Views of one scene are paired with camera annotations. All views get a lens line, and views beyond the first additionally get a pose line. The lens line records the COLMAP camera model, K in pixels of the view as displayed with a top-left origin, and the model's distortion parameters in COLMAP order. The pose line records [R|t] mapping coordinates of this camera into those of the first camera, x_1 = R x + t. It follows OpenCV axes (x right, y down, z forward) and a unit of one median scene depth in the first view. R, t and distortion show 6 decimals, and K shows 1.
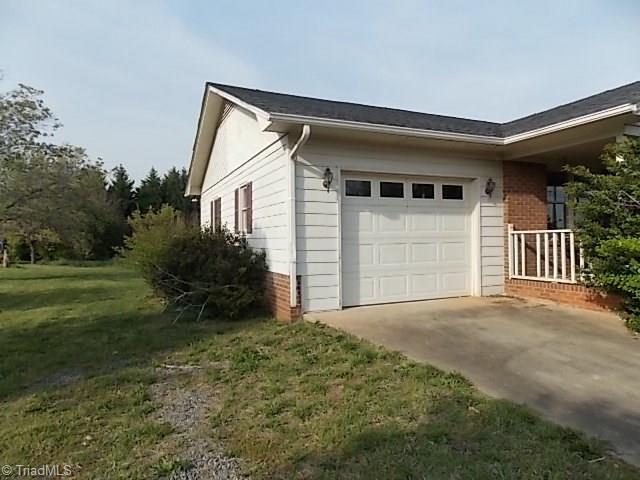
lens RADIAL K [[423.3, 0, 320.4], [0, 423.3, 241.2], [0, 0, 1]] dist [-0.001013, -0.001468]
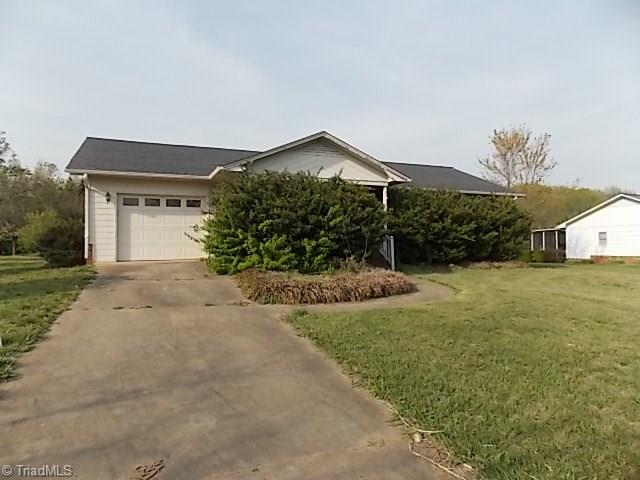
lens RADIAL K [[423.3, 0, 319.5], [0, 423.3, 237.6], [0, 0, 1]] dist [-0.001013, -0.001468]
pose [[0.999793, 0.006610, -0.019238, 1.035779], [-0.006954, 0.999816, -0.017870, 0.074134], [0.019116, 0.018000, 0.999655, -0.982875]]
